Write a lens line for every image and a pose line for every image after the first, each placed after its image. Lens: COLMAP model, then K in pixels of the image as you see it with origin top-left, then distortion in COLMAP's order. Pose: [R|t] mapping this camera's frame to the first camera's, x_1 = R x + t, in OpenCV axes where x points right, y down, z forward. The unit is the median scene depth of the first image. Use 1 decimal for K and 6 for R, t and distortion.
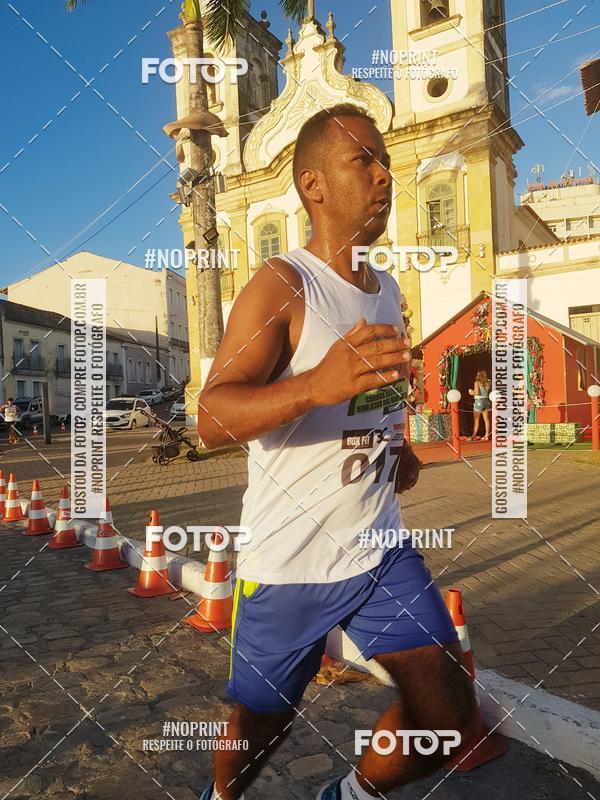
lens RADIAL K [[751.9, 0, 372.3], [0, 751.9, 390.2], [0, 0, 1]] dist [0.085238, -0.170510]
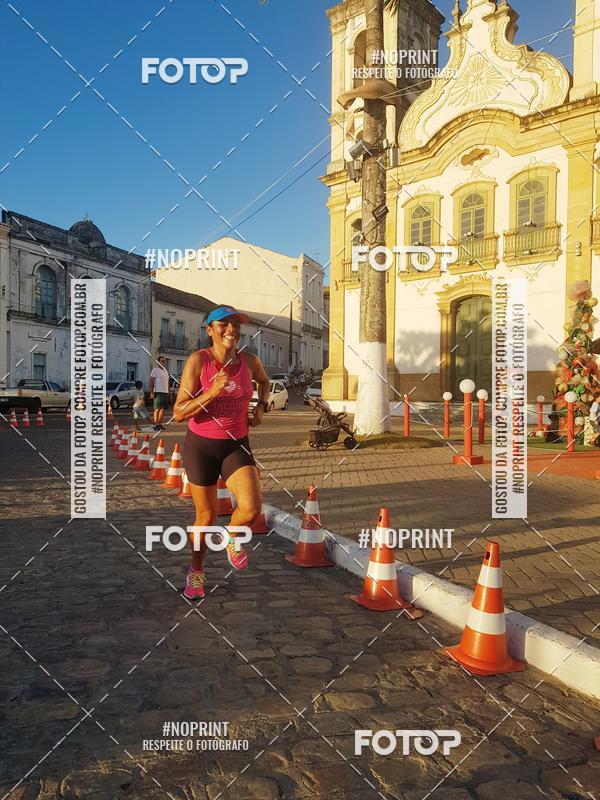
lens RADIAL K [[734.7, 0, 296.9], [0, 734.7, 387.4], [0, 0, 1]] dist [0.089964, -0.161049]
pose [[0.973177, 0.060779, -0.221882, -0.090782], [-0.060005, 0.998146, 0.010233, 0.009802], [0.222093, 0.003356, 0.975020, 0.076279]]
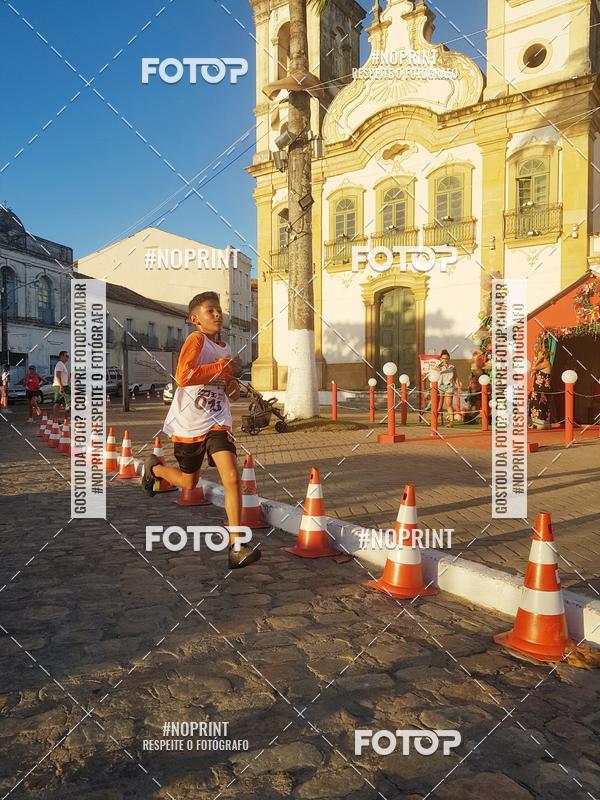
lens RADIAL K [[739.5, 0, 319.5], [0, 739.5, 417.1], [0, 0, 1]] dist [0.074878, -0.179011]
pose [[0.994333, 0.050932, -0.093315, -0.087523], [-0.046769, 0.997833, 0.046271, 0.023226], [0.095469, -0.041645, 0.994561, 0.041319]]
